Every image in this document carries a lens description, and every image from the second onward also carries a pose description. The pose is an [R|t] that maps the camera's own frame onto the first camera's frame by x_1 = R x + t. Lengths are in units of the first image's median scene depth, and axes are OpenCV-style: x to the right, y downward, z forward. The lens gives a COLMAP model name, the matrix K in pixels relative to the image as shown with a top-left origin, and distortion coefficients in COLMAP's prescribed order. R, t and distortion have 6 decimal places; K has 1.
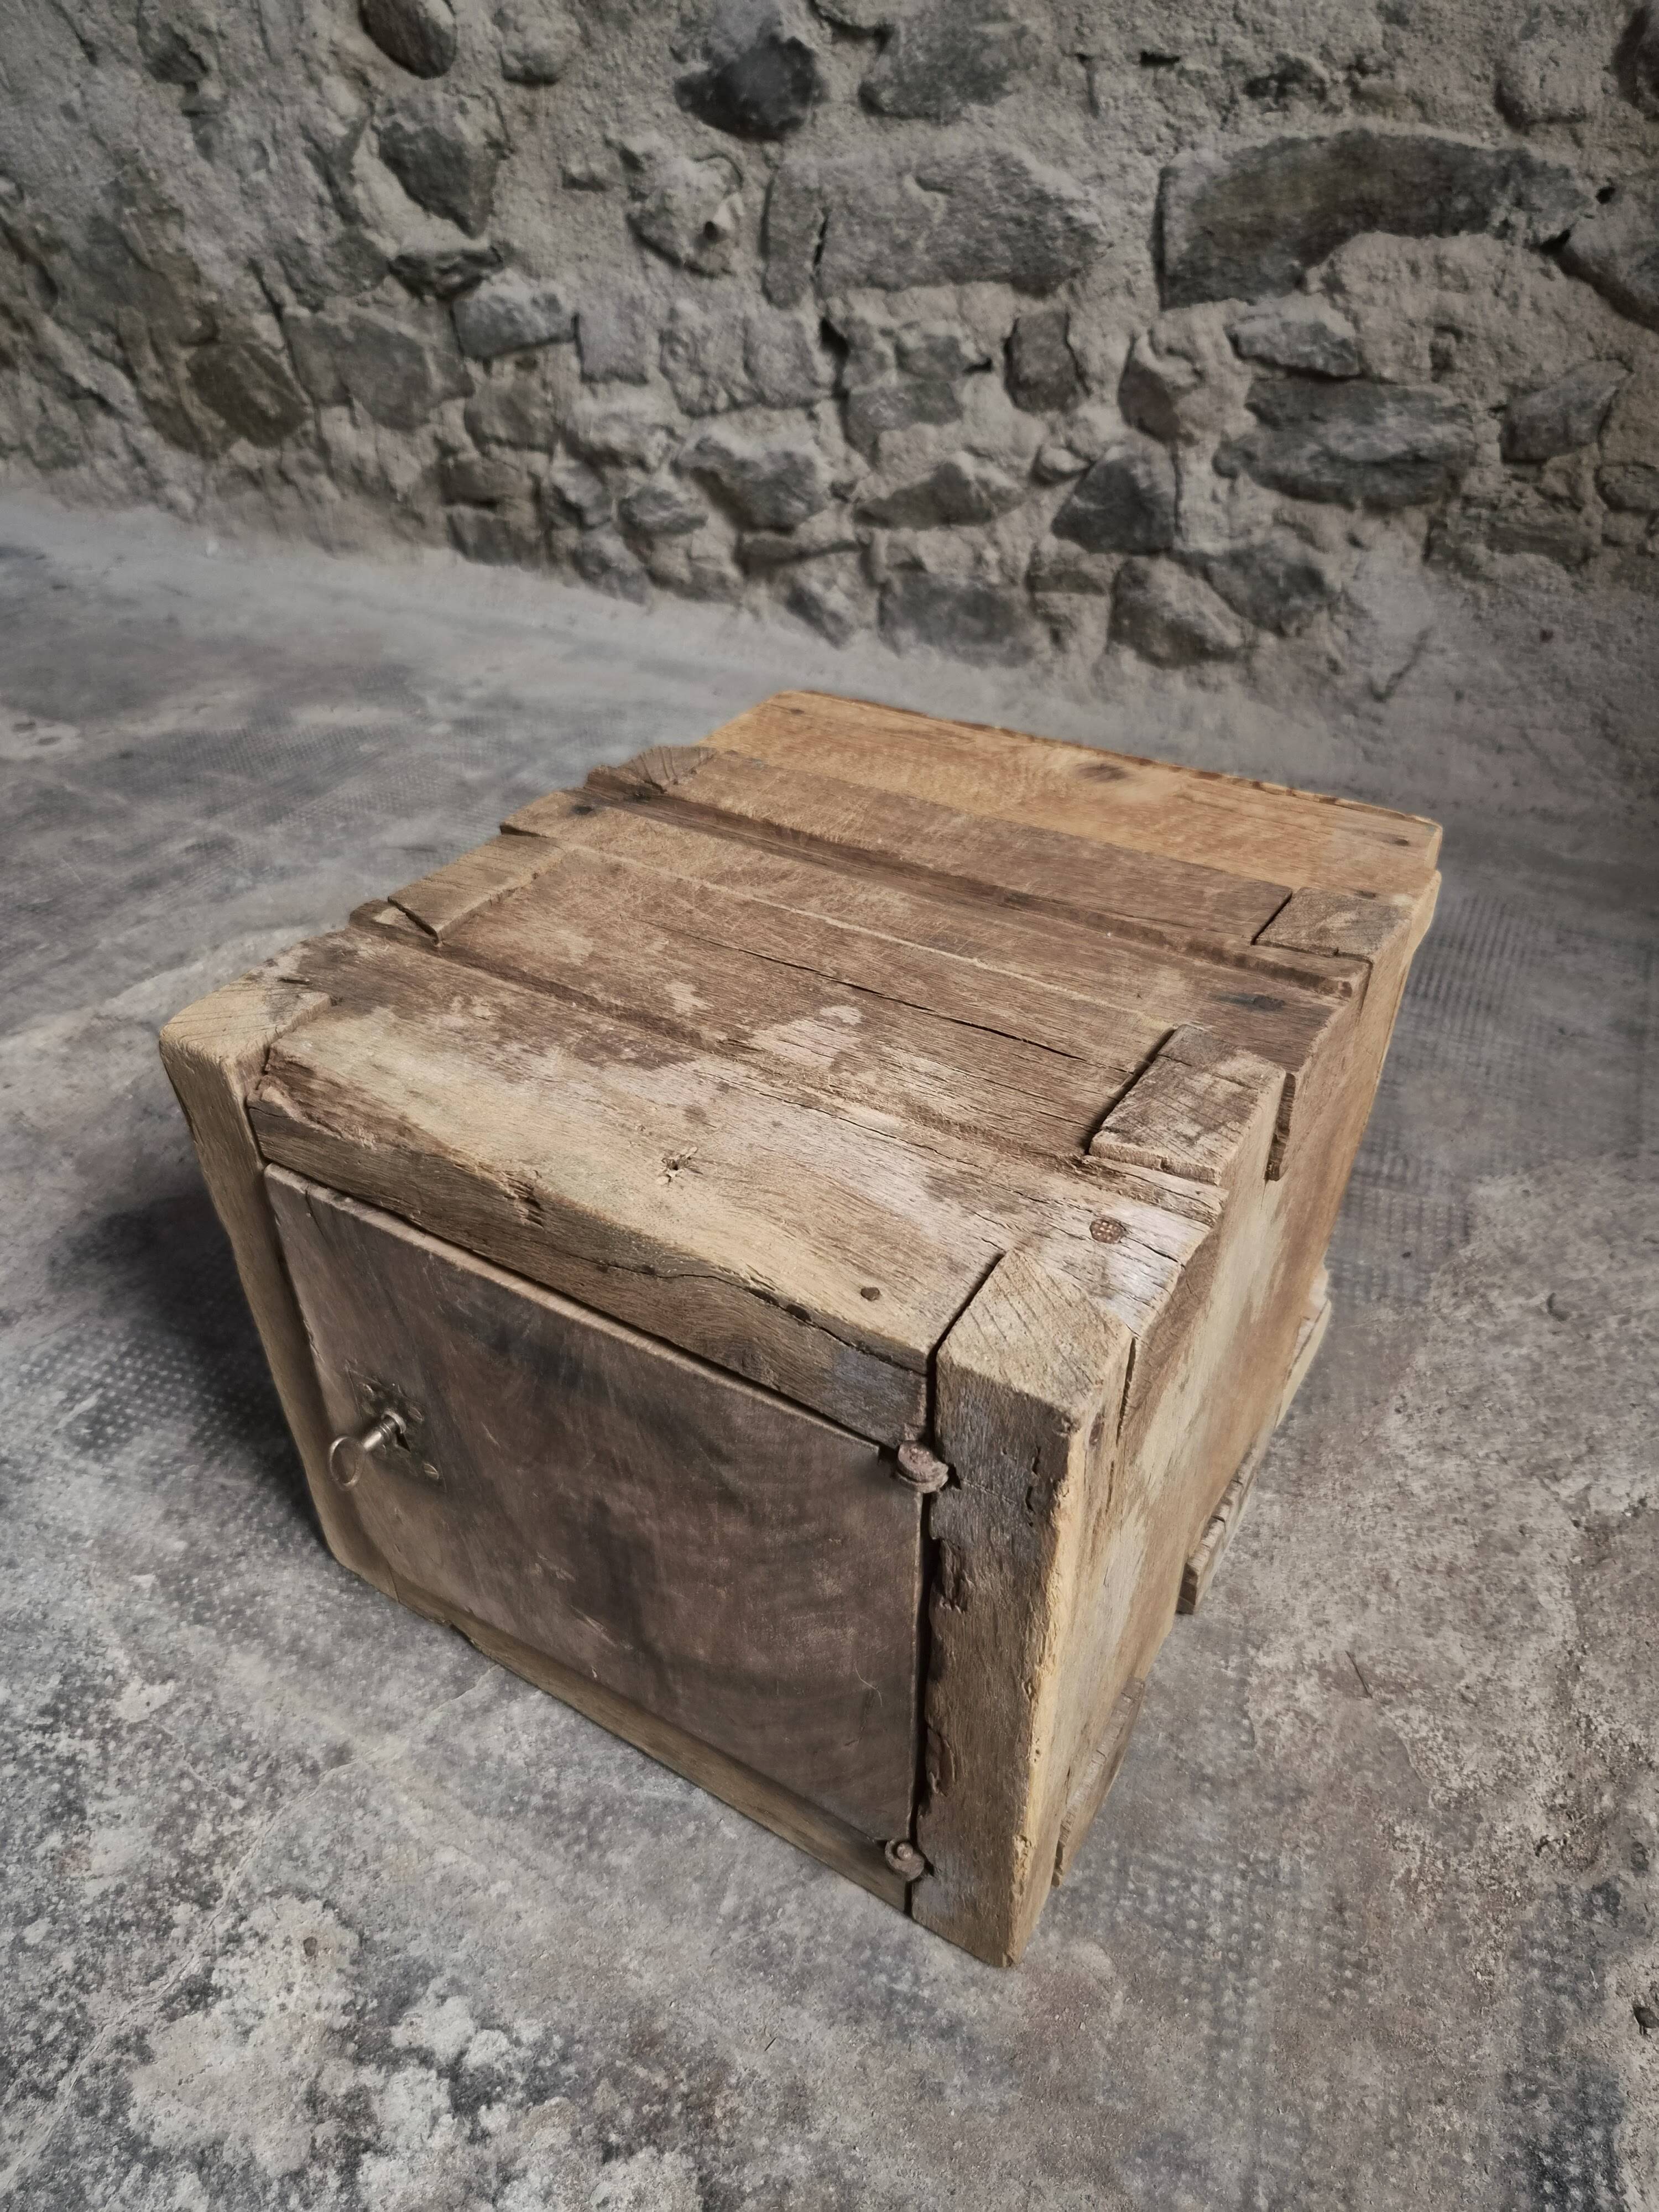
lens RADIAL K [[1510.7, 0, 826.6], [0, 1510.7, 1128.9], [0, 0, 1]] dist [0.047143, -0.042968]
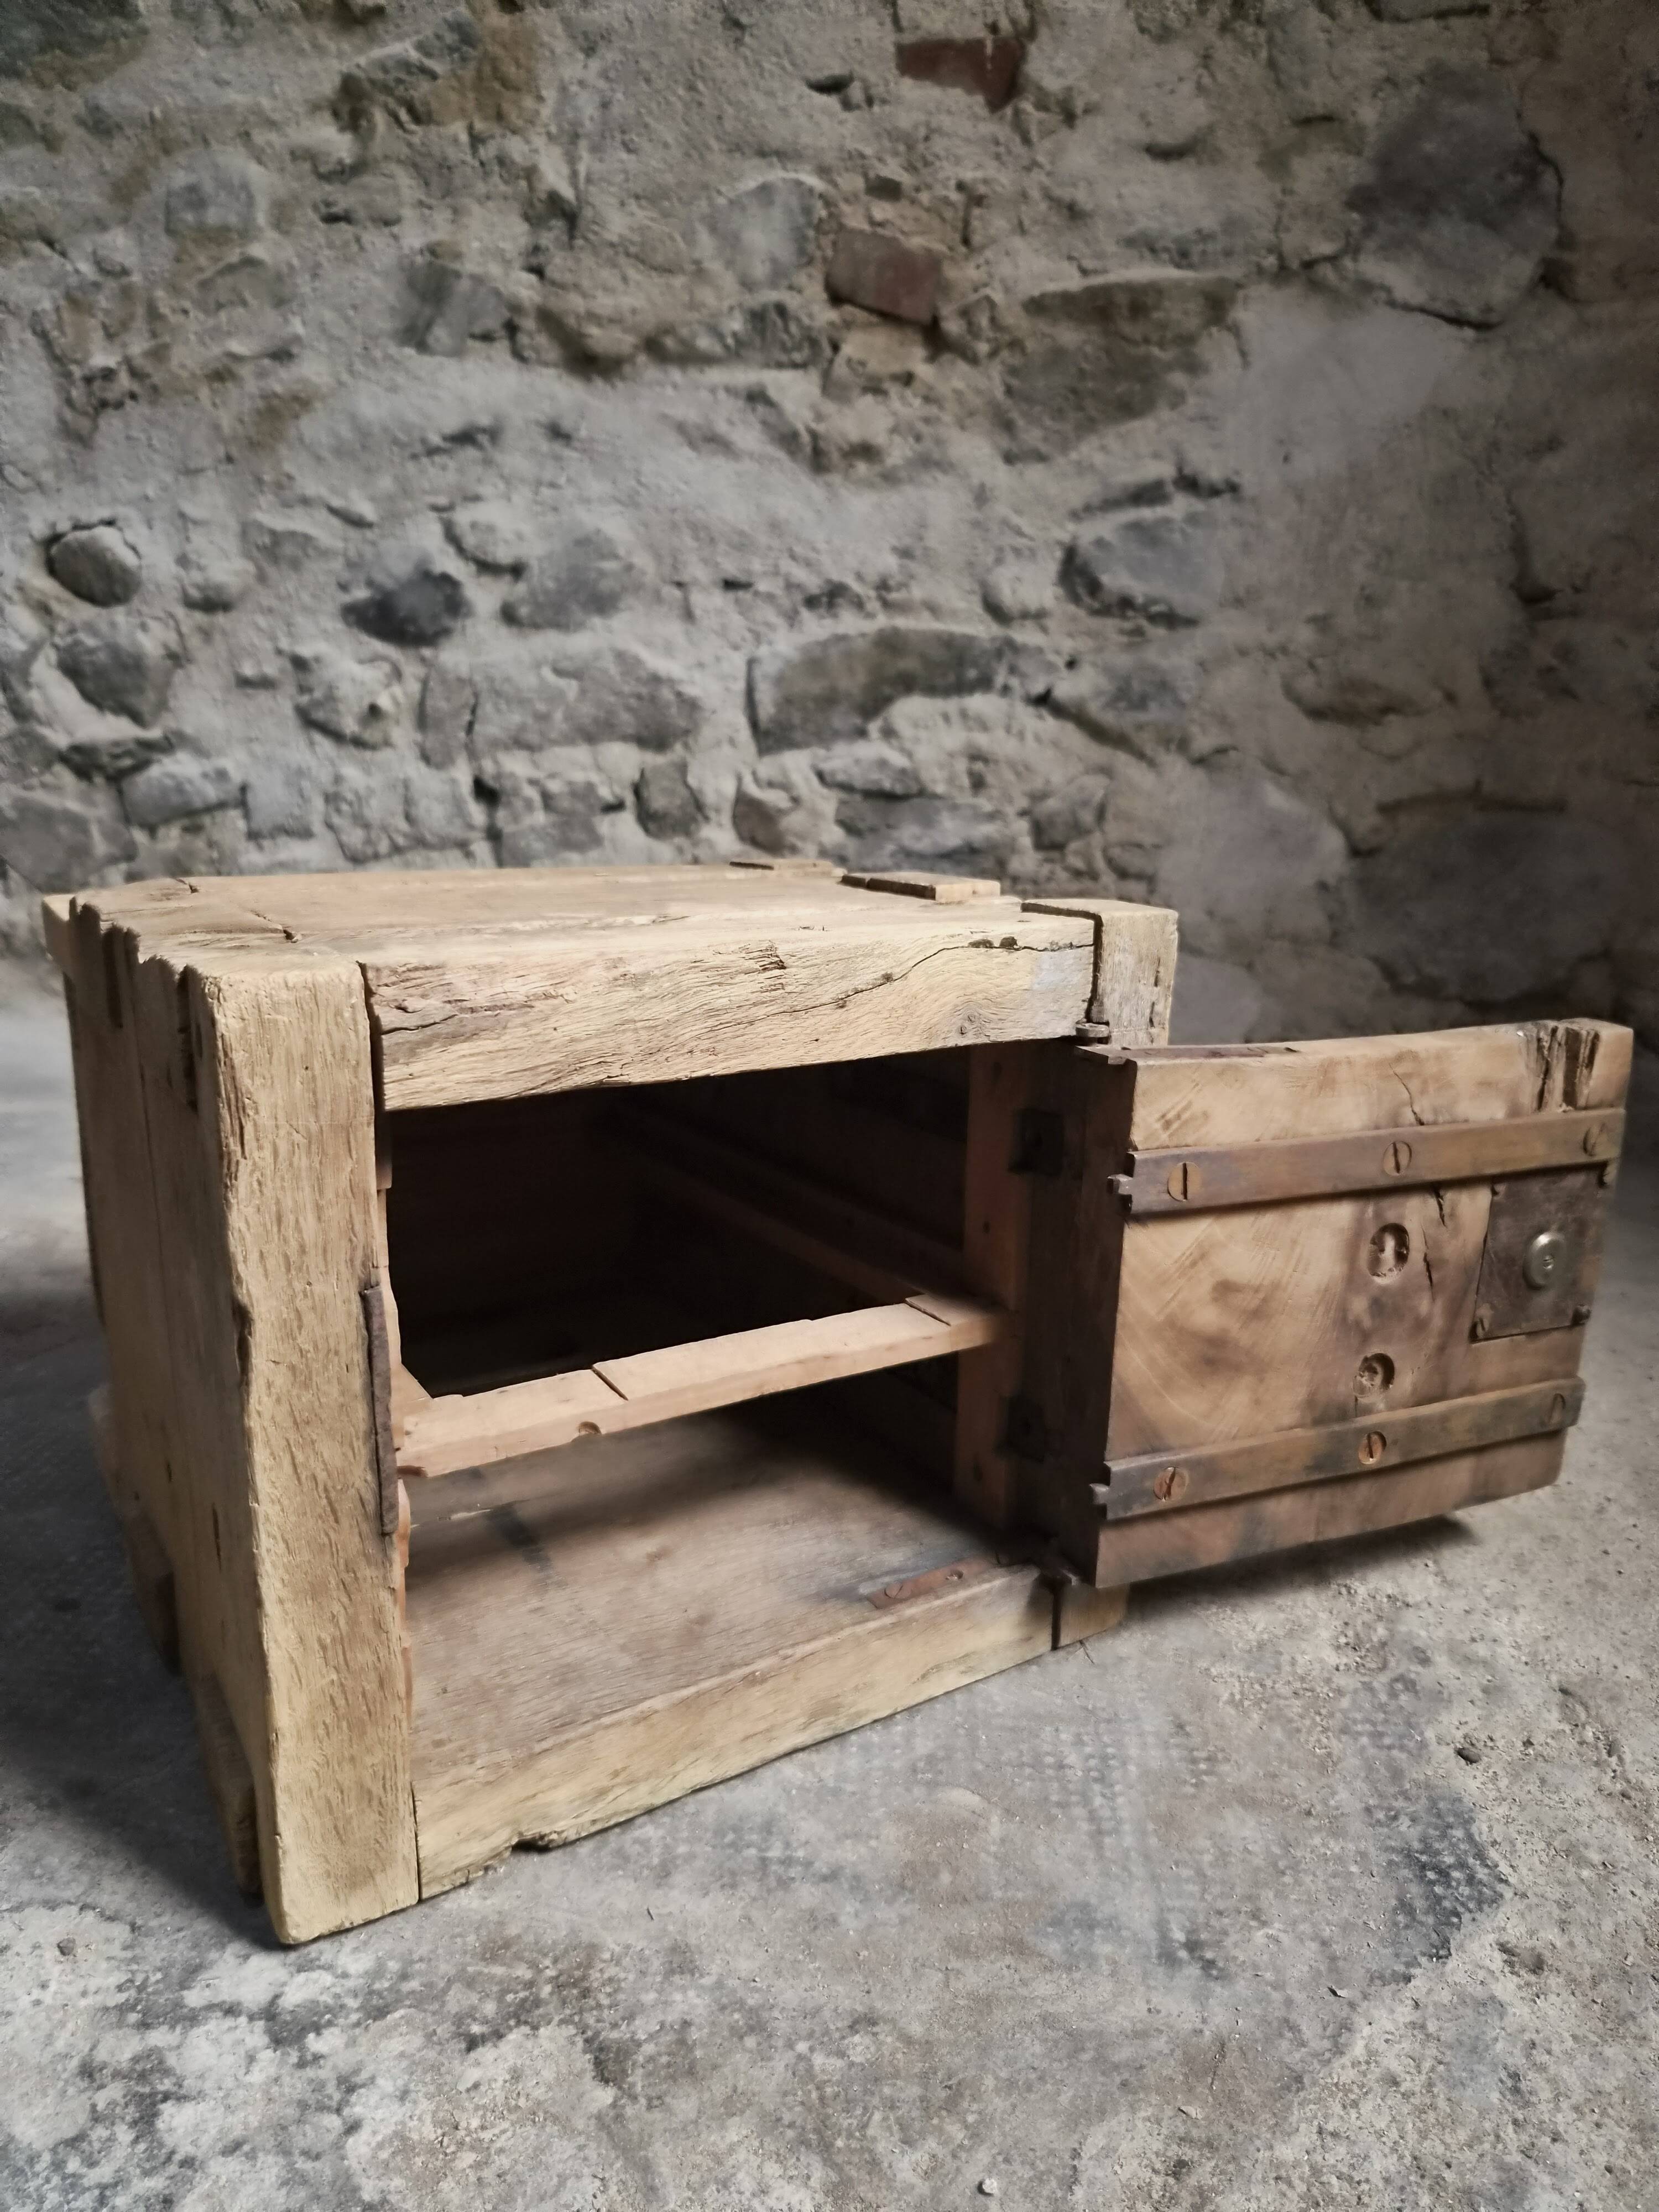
lens RADIAL K [[1510.7, 0, 832.6], [0, 1510.7, 1133.0], [0, 0, 1]] dist [0.047343, -0.043587]
pose [[0.964239, -0.037606, 0.262354, -0.063980], [0.136153, 0.919564, -0.368598, 0.226797], [-0.227390, 0.391137, 0.891799, -0.002251]]
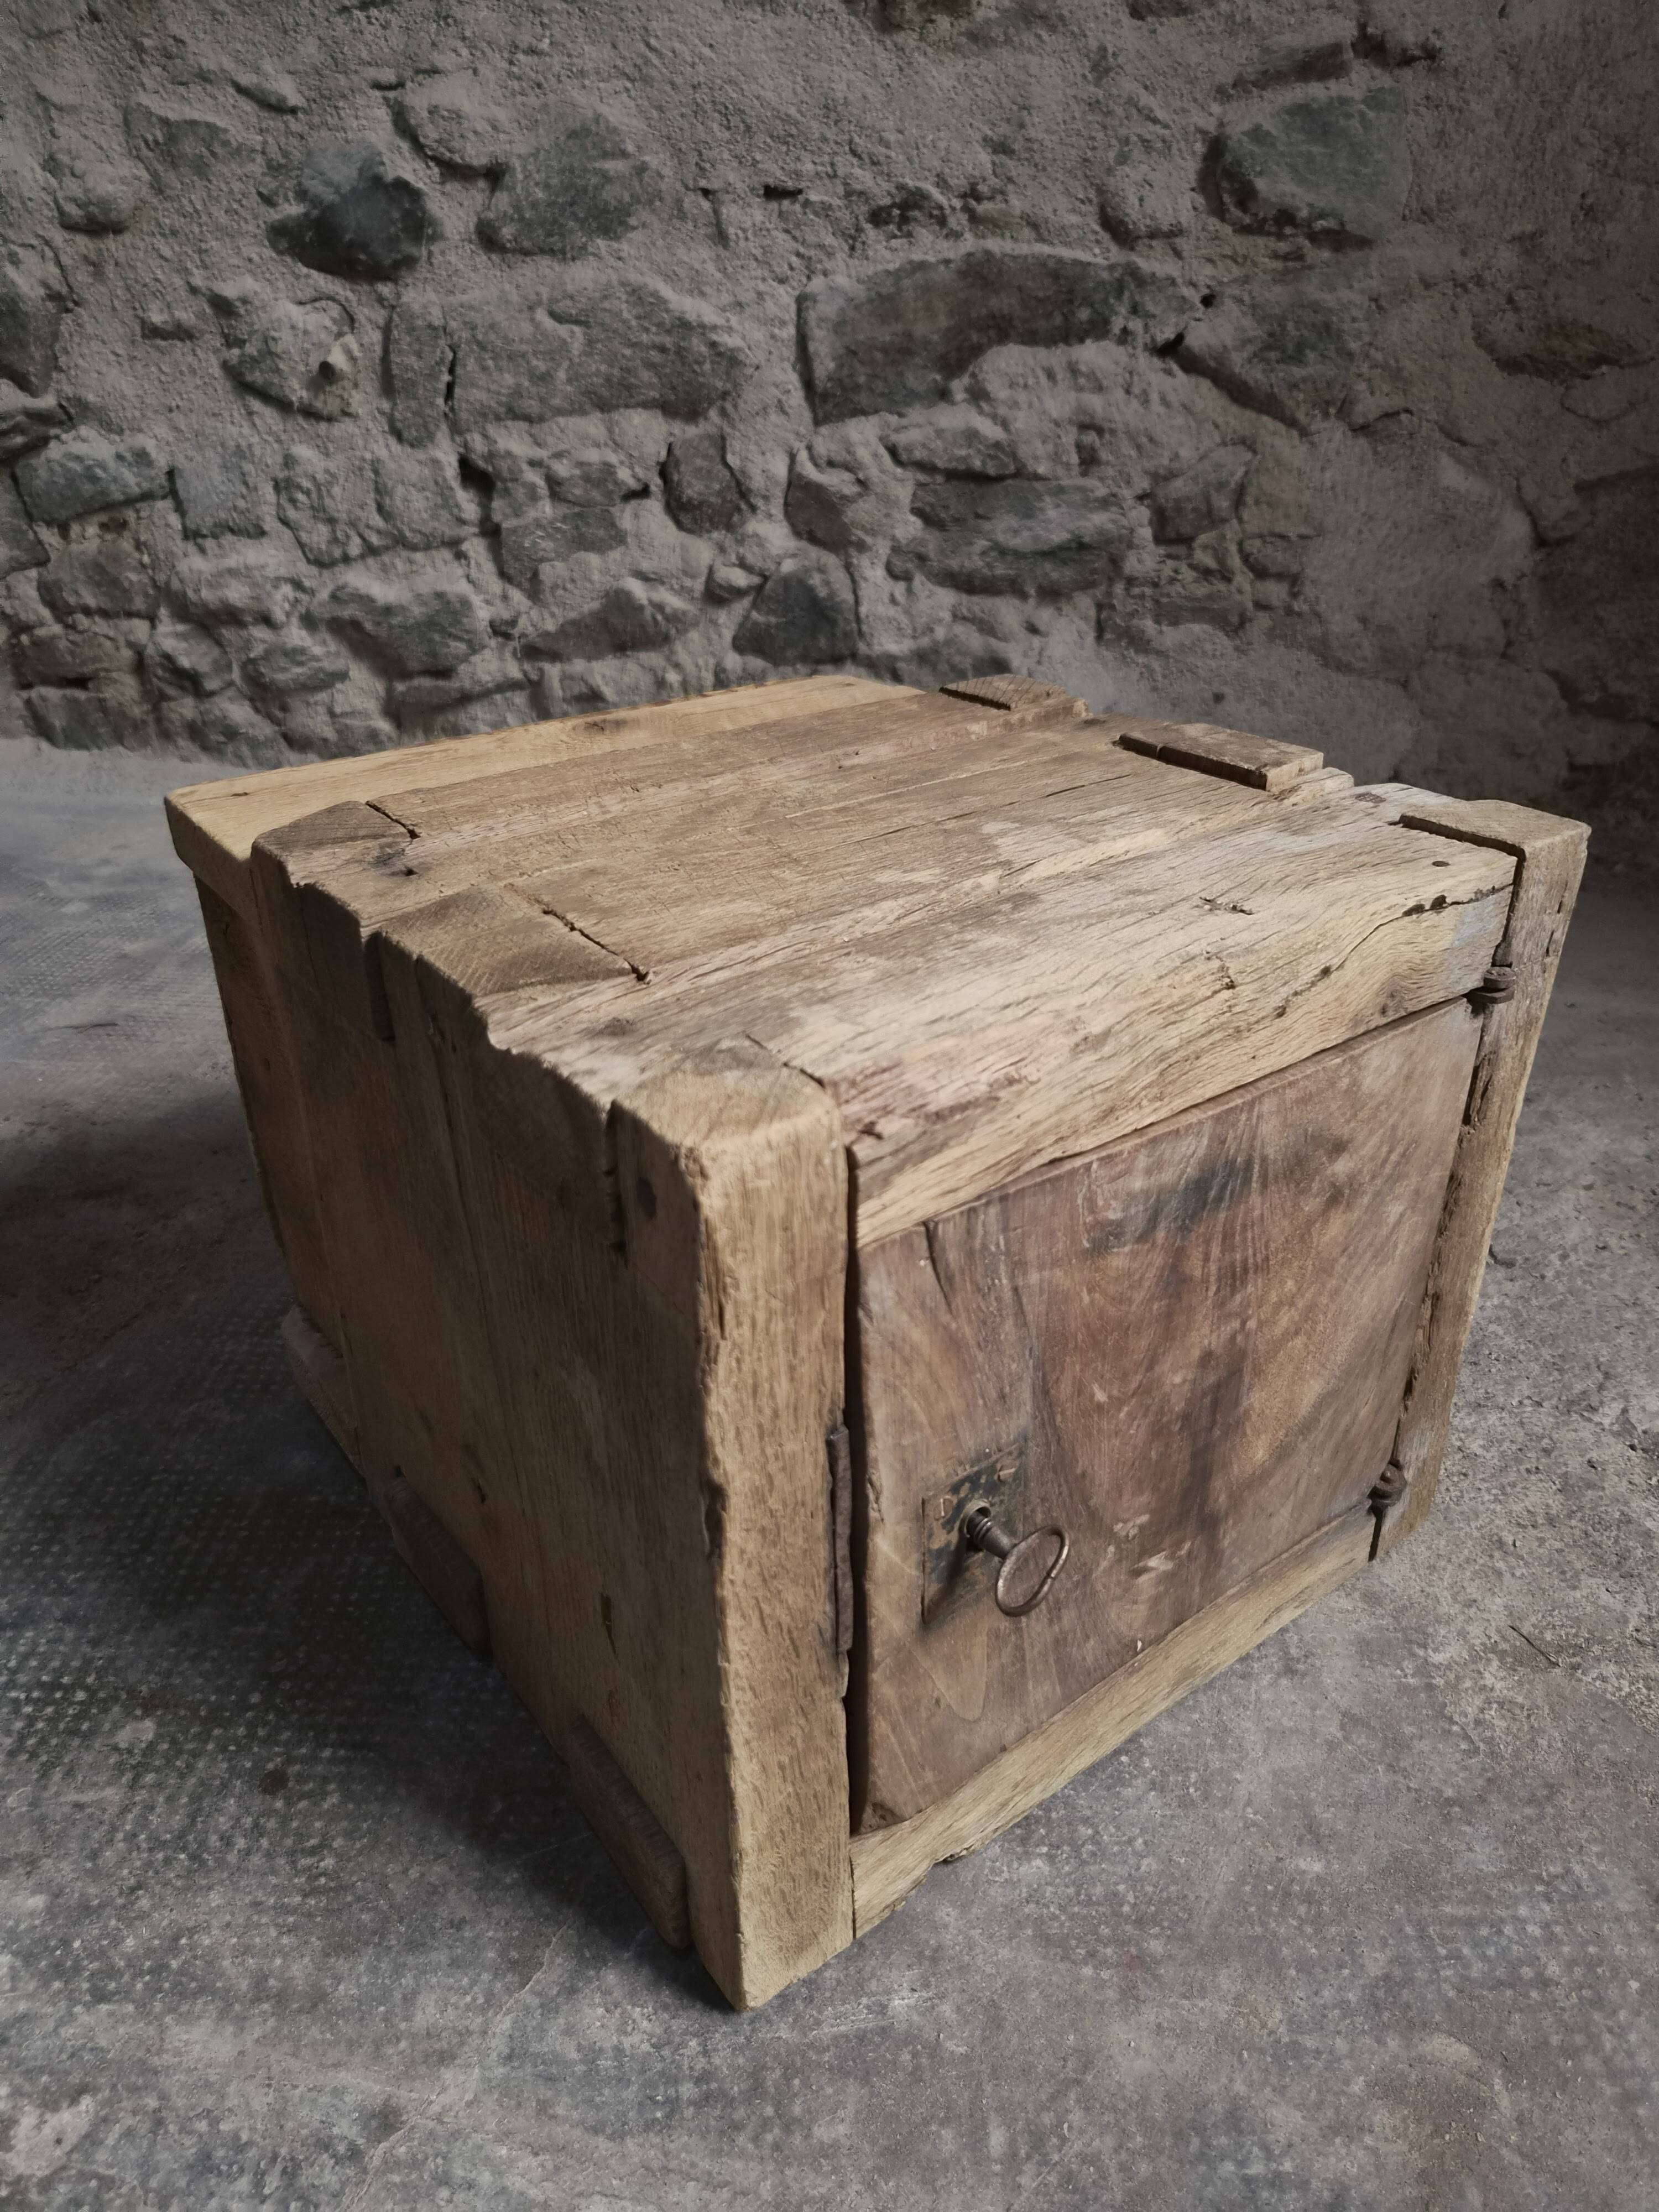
lens RADIAL K [[1509.1, 0, 851.6], [0, 1509.1, 1120.5], [0, 0, 1]] dist [0.048550, -0.043255]
pose [[0.946037, -0.148061, 0.288258, -0.128050], [0.188815, 0.974777, -0.118990, 0.046229], [-0.263369, 0.166996, 0.950131, 0.106601]]
